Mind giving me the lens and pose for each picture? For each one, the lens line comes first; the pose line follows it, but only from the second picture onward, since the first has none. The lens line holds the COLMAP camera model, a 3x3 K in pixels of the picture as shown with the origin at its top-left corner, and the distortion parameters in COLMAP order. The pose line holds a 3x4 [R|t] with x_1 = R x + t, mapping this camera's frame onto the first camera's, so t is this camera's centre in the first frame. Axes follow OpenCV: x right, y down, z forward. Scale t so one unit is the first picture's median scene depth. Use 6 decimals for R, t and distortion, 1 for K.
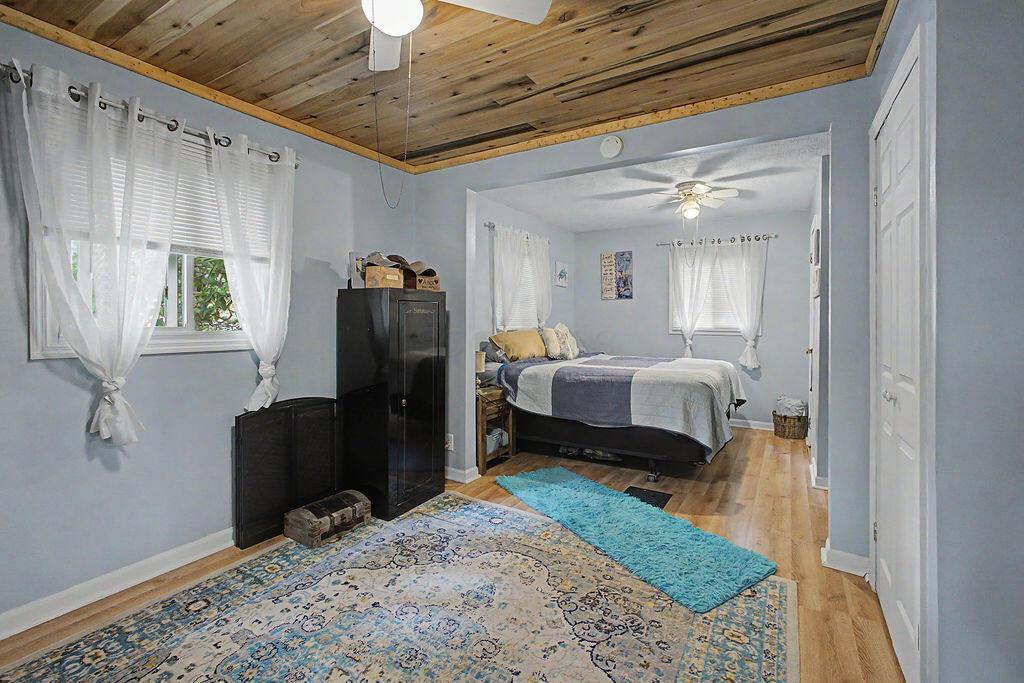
lens RADIAL K [[461.0, 0, 509.9], [0, 461.0, 318.8], [0, 0, 1]] dist [-0.001390, -0.000062]
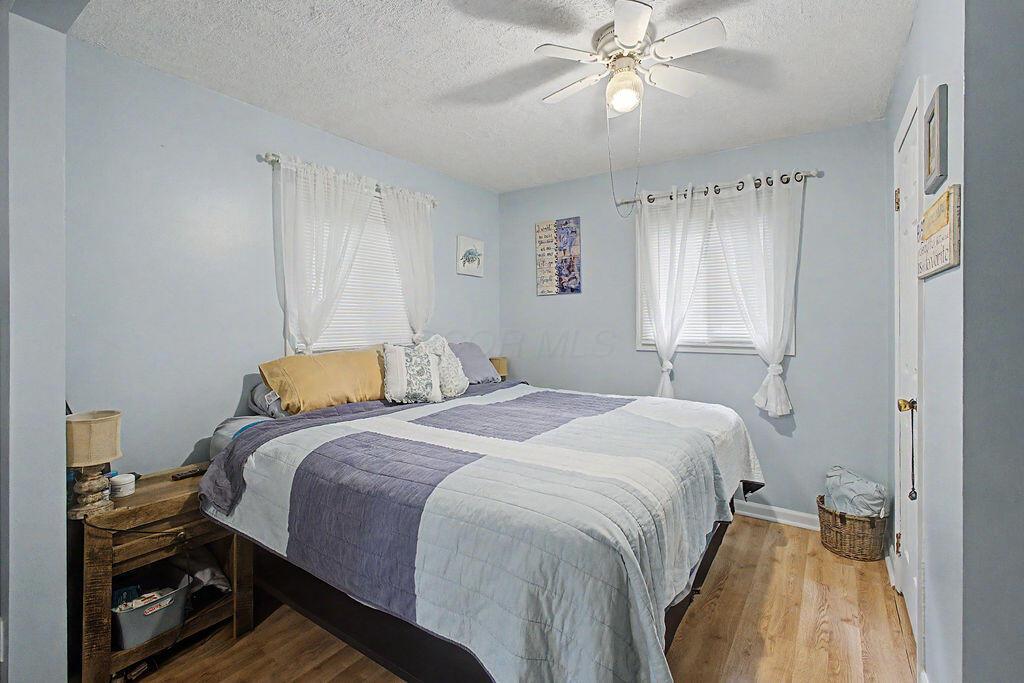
lens RADIAL K [[461.0, 0, 509.9], [0, 461.0, 318.8], [0, 0, 1]] dist [-0.001390, -0.000062]
pose [[0.997691, -0.009117, -0.067300, 0.241179], [0.008921, 0.999955, -0.003212, -0.008735], [0.067326, 0.002604, 0.997728, 0.423033]]
